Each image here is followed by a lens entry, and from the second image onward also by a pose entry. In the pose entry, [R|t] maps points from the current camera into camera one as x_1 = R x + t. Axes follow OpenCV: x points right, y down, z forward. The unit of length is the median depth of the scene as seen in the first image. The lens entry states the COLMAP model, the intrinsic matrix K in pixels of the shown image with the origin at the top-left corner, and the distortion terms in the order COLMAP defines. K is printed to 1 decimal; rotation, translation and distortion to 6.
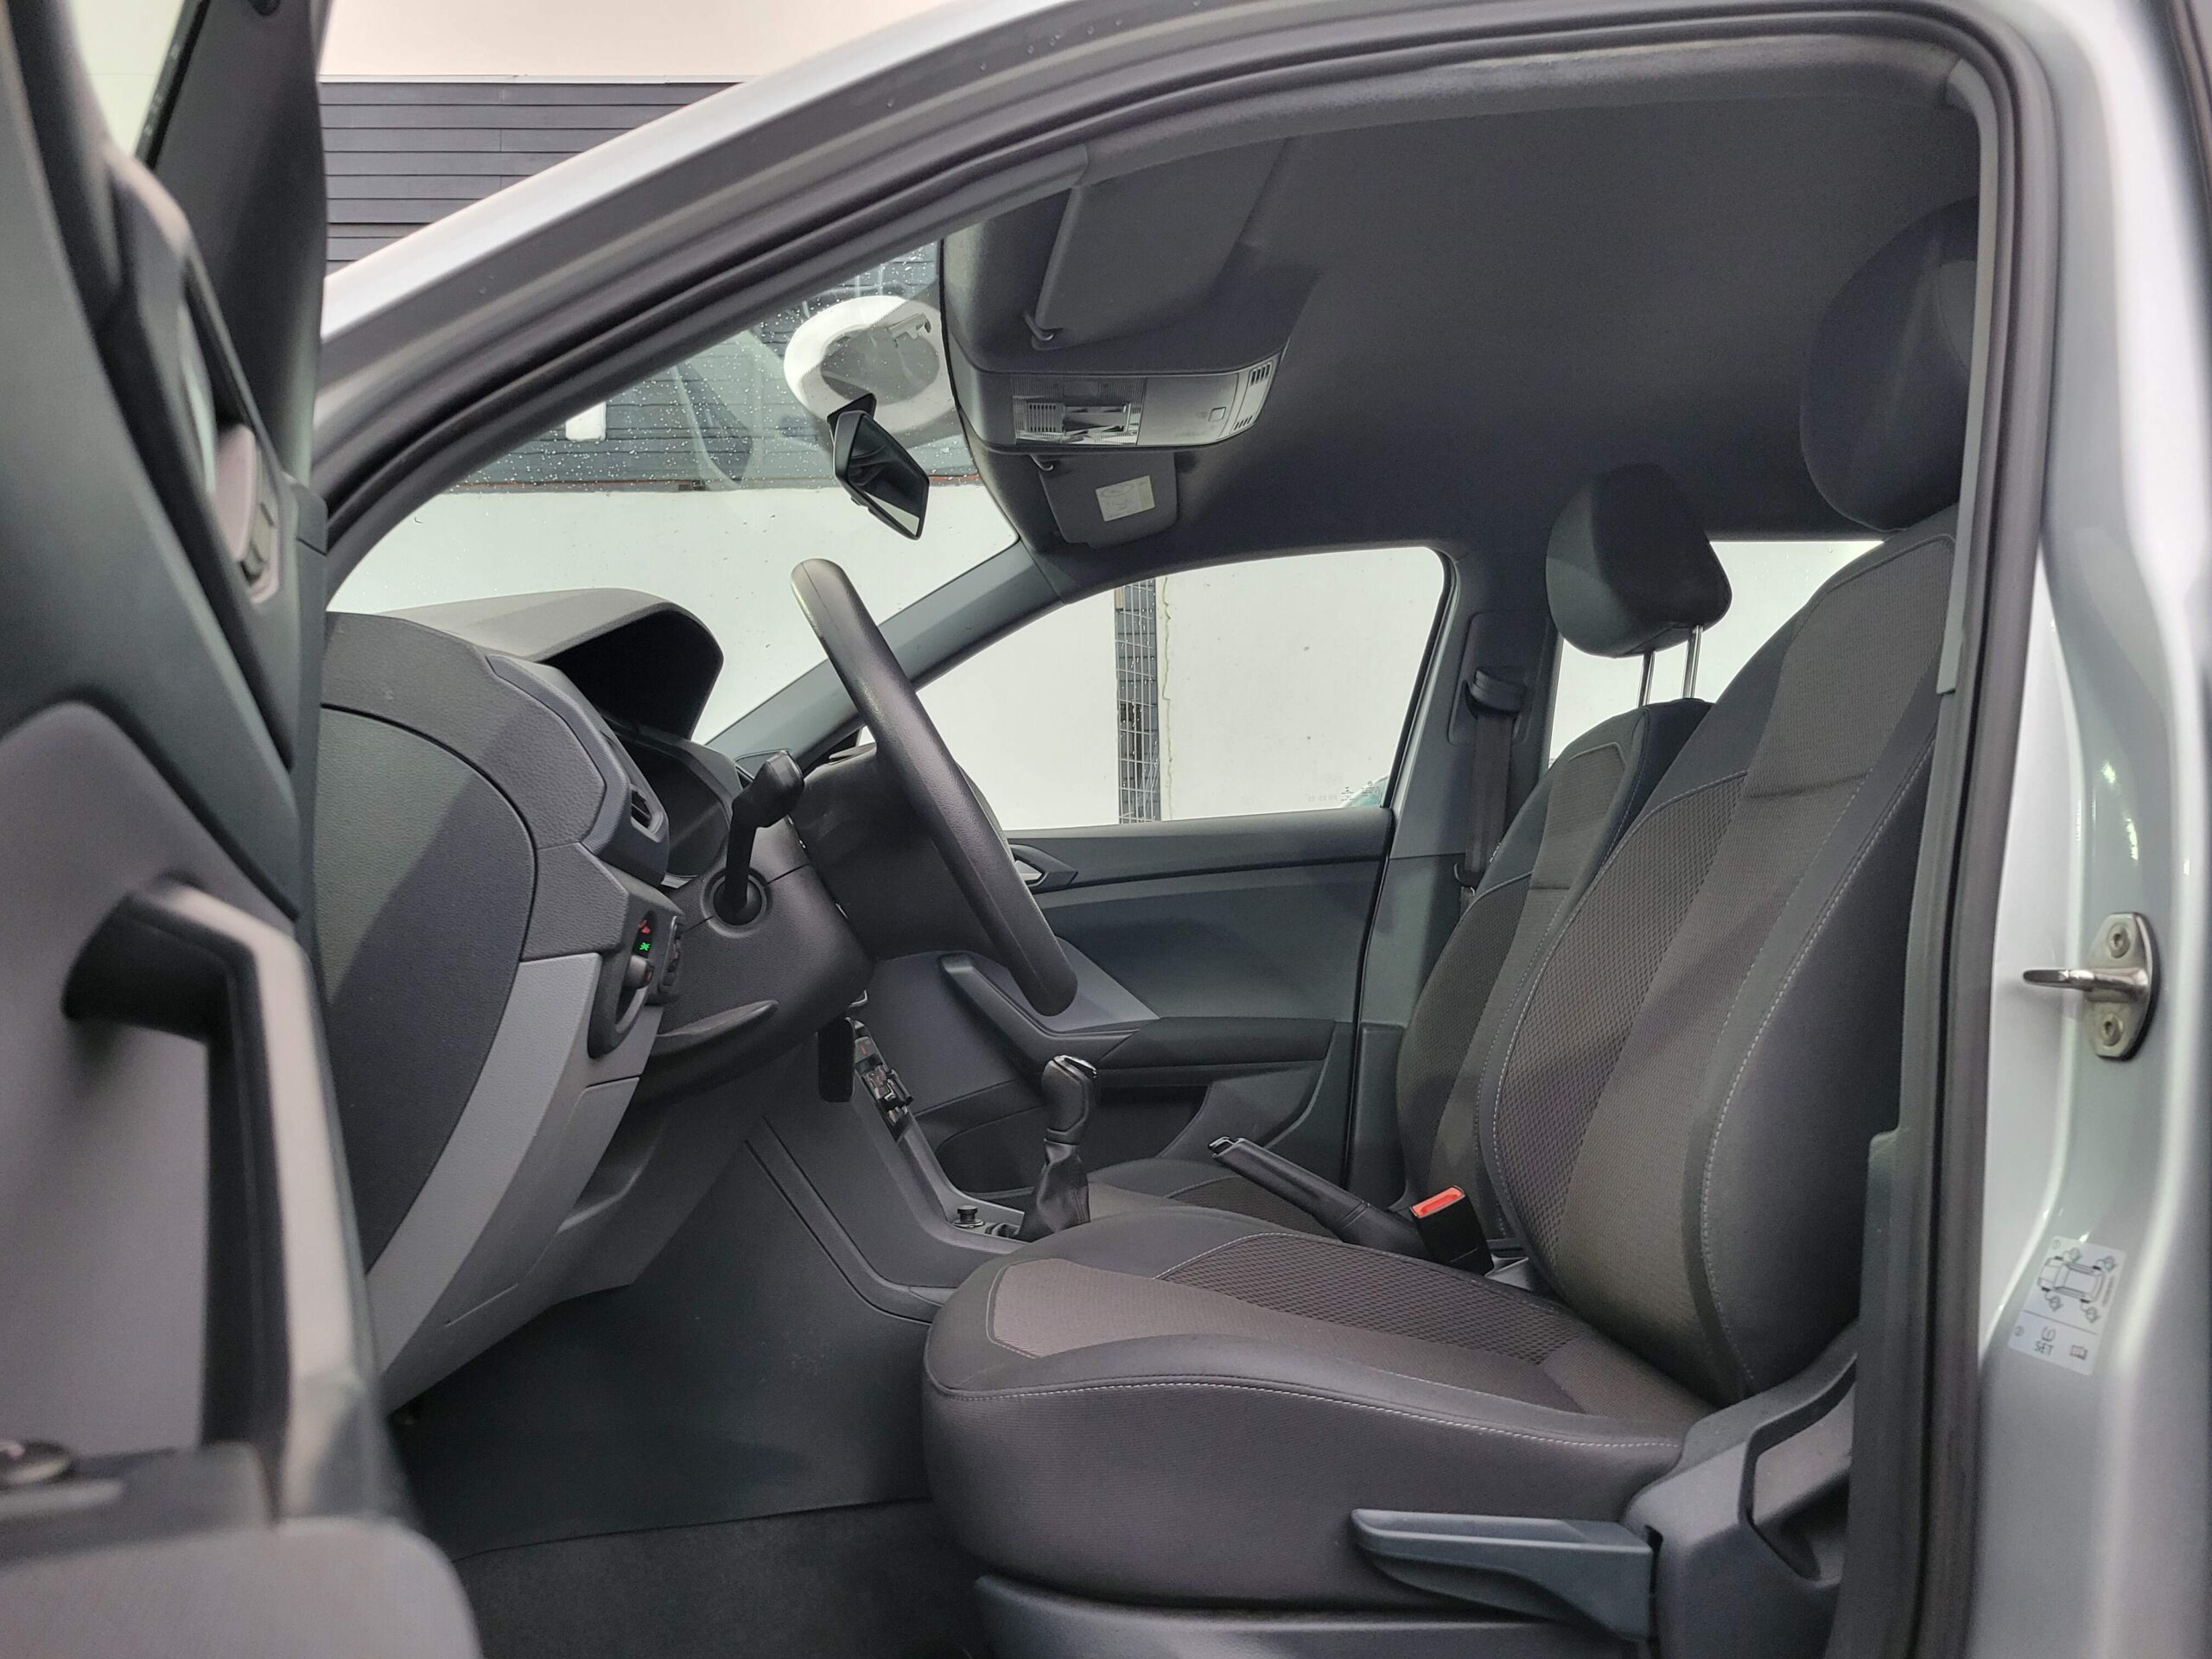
lens RADIAL K [[1686.5, 0, 1105.5], [0, 1686.5, 835.3], [0, 0, 1]] dist [0.024632, -0.010318]
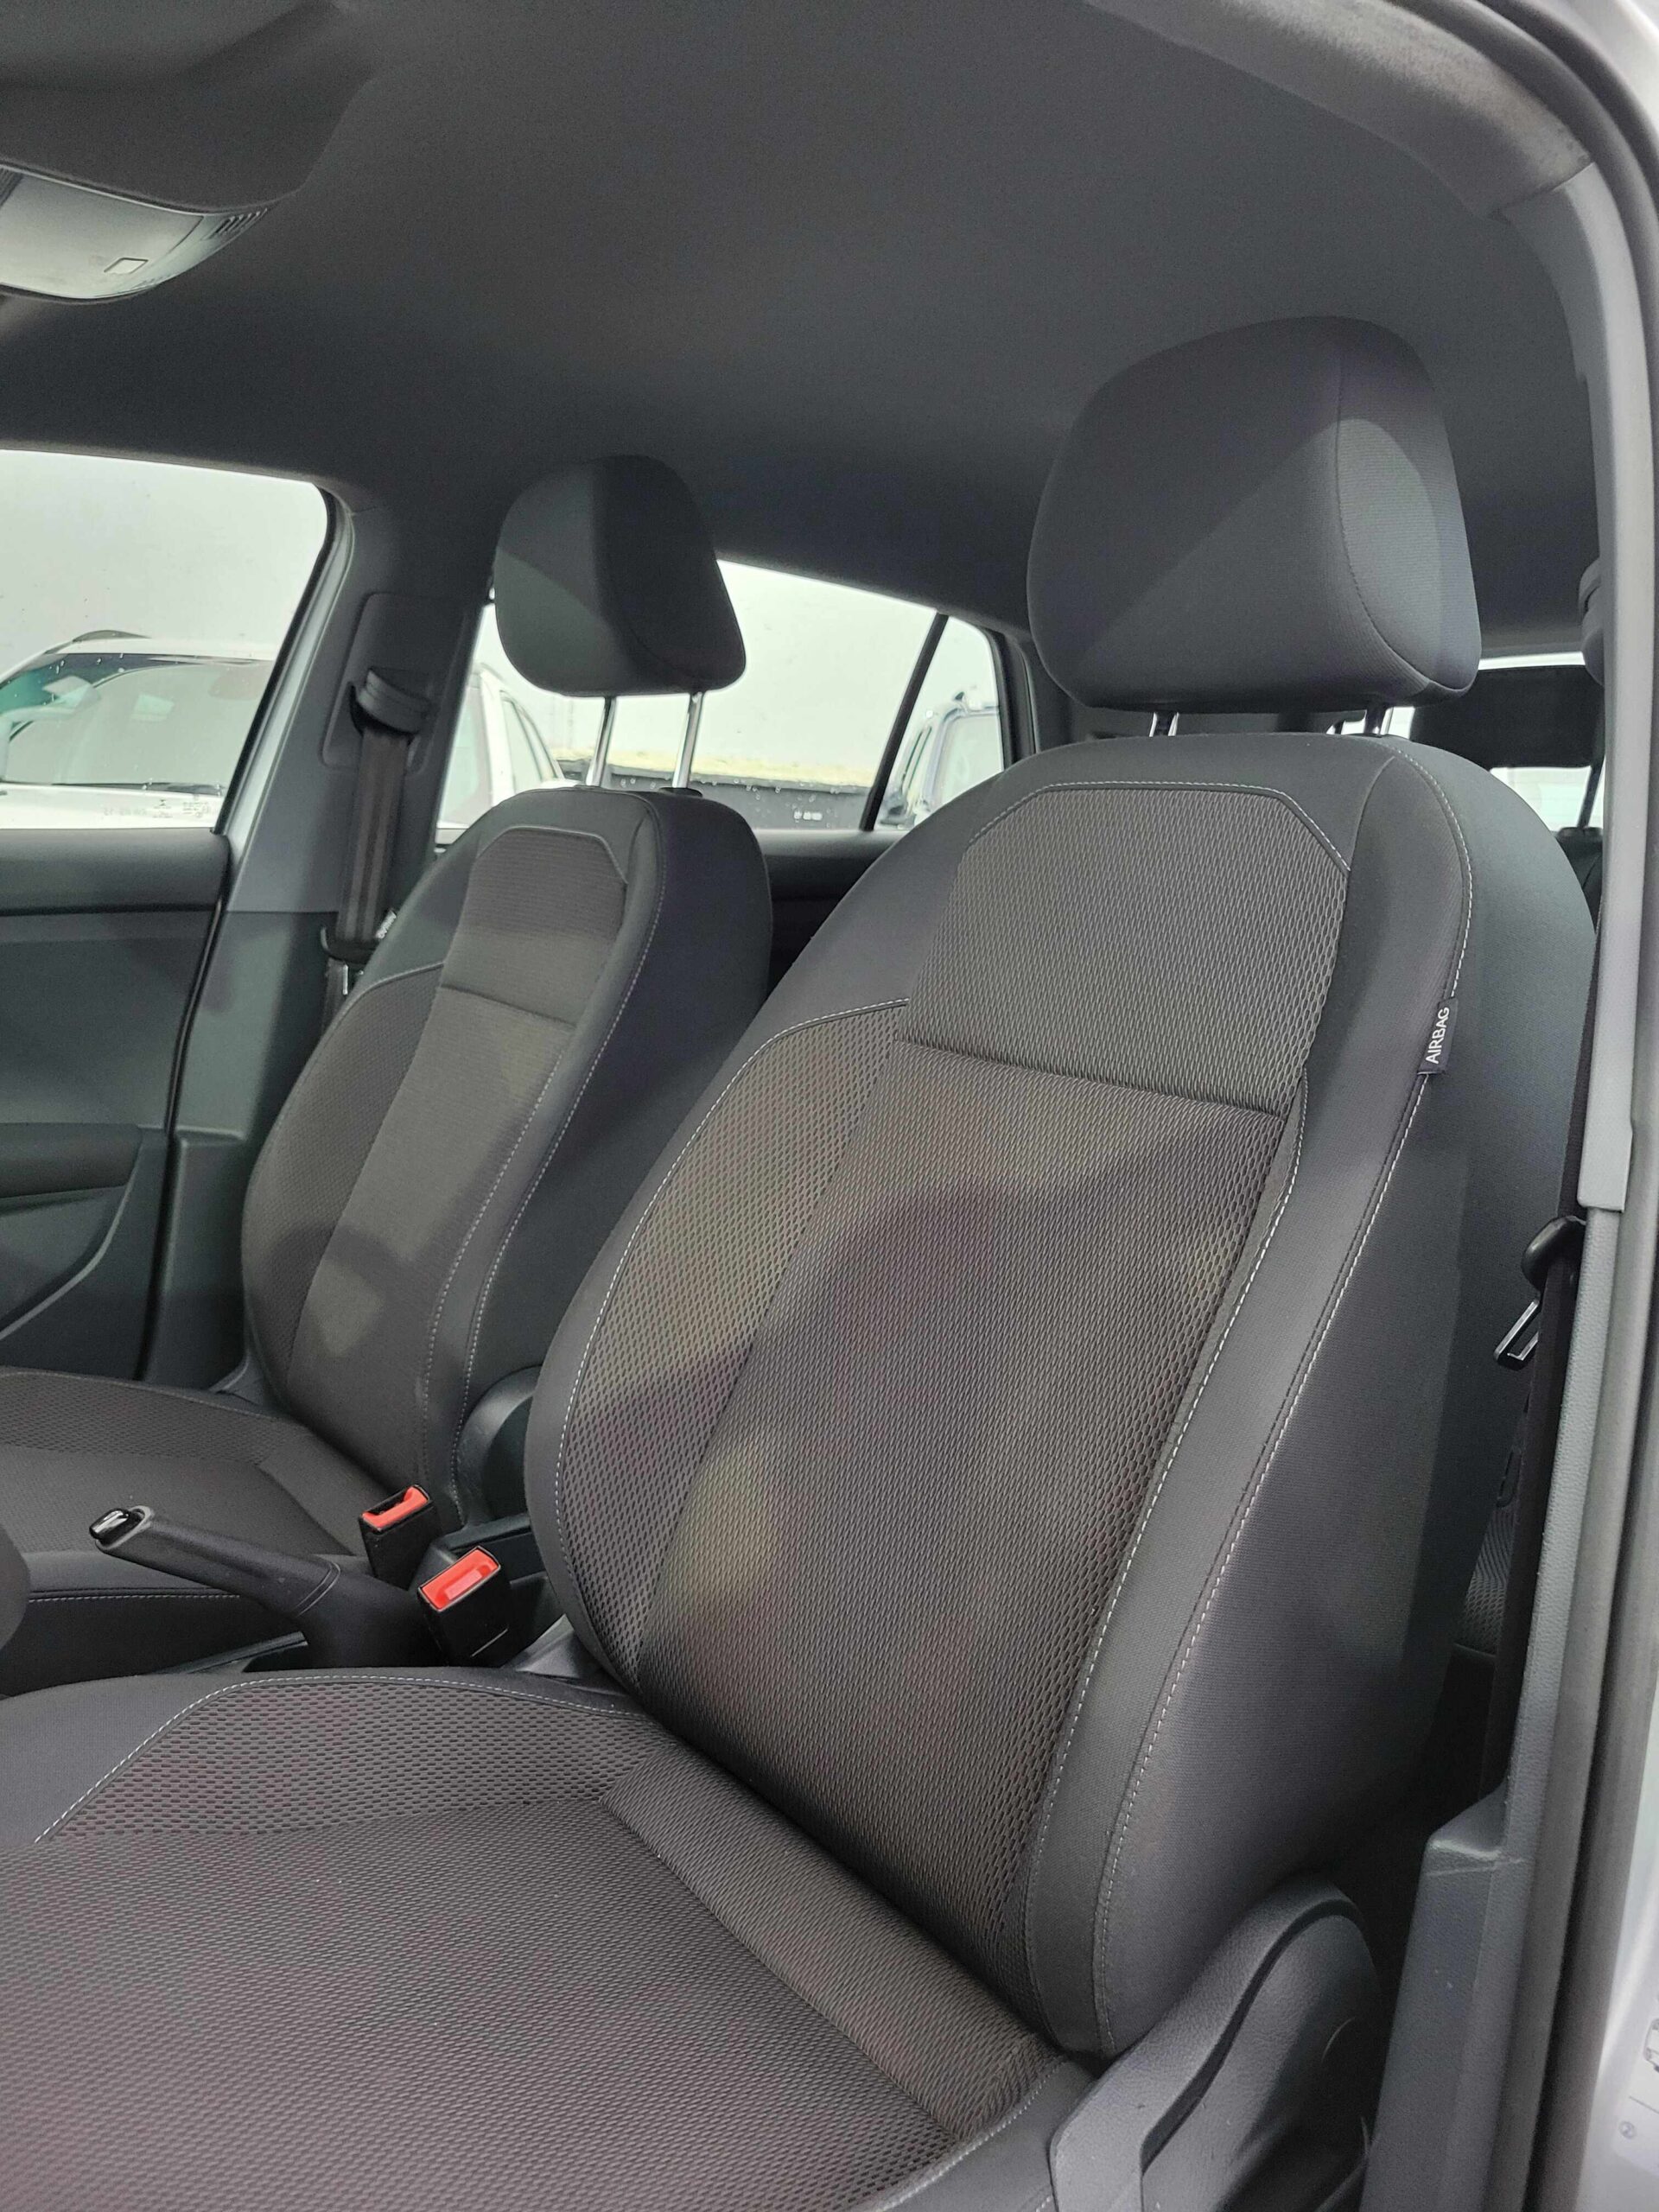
lens RADIAL K [[1686.5, 0, 824.6], [0, 1686.5, 1061.5], [0, 0, 1]] dist [0.024632, -0.010318]
pose [[0.801291, -0.019138, 0.597969, -0.065296], [-0.118632, 0.974559, 0.190160, -0.095111], [-0.586395, -0.223312, 0.778635, 0.269457]]
